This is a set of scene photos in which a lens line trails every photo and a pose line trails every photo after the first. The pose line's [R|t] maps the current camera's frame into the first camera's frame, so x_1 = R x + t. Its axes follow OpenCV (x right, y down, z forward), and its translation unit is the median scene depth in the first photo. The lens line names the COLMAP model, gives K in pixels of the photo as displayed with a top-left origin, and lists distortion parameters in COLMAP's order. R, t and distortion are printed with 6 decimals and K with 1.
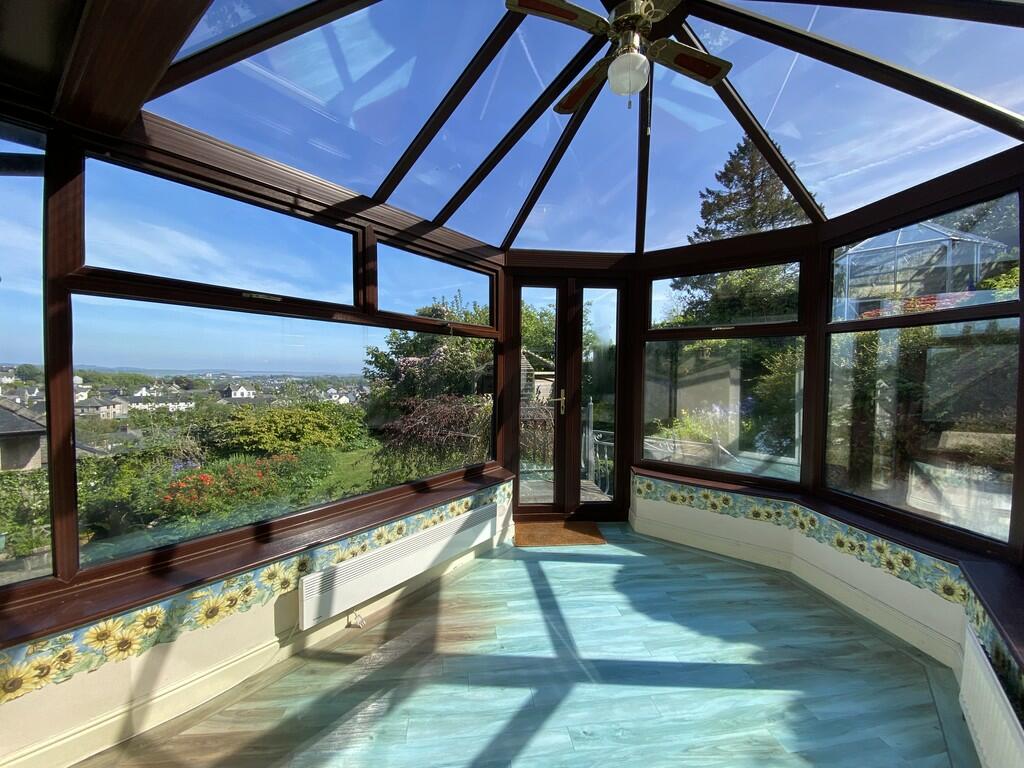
lens RADIAL K [[415.9, 0, 511.6], [0, 415.9, 375.8], [0, 0, 1]] dist [0.011073, -0.015960]
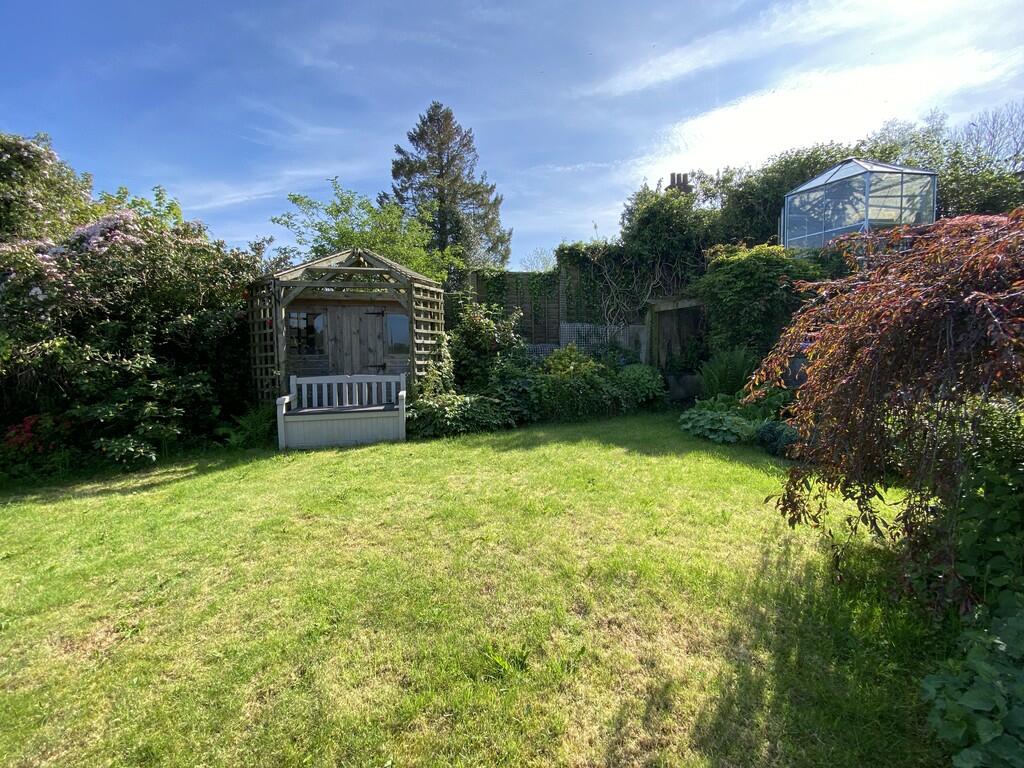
lens RADIAL K [[415.9, 0, 509.7], [0, 415.9, 388.3], [0, 0, 1]] dist [0.011073, -0.015960]
pose [[0.632363, -0.056347, 0.772620, -0.099370], [0.019107, 0.998182, 0.057159, 0.027846], [-0.774436, -0.021383, 0.632290, 0.208822]]
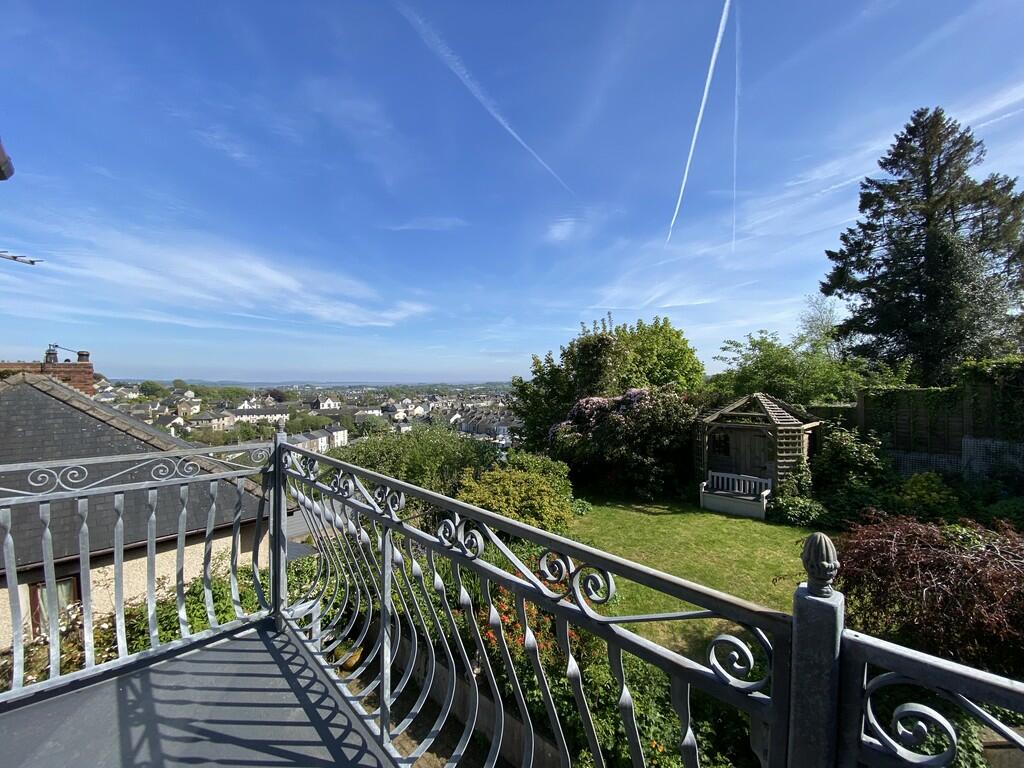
lens RADIAL K [[415.9, 0, 511.6], [0, 415.9, 377.8], [0, 0, 1]] dist [0.011073, -0.015960]
pose [[0.989048, -0.019278, -0.146329, -0.129246], [0.017724, 0.999772, -0.011919, -0.035635], [0.146525, 0.009195, 0.989164, 0.043915]]
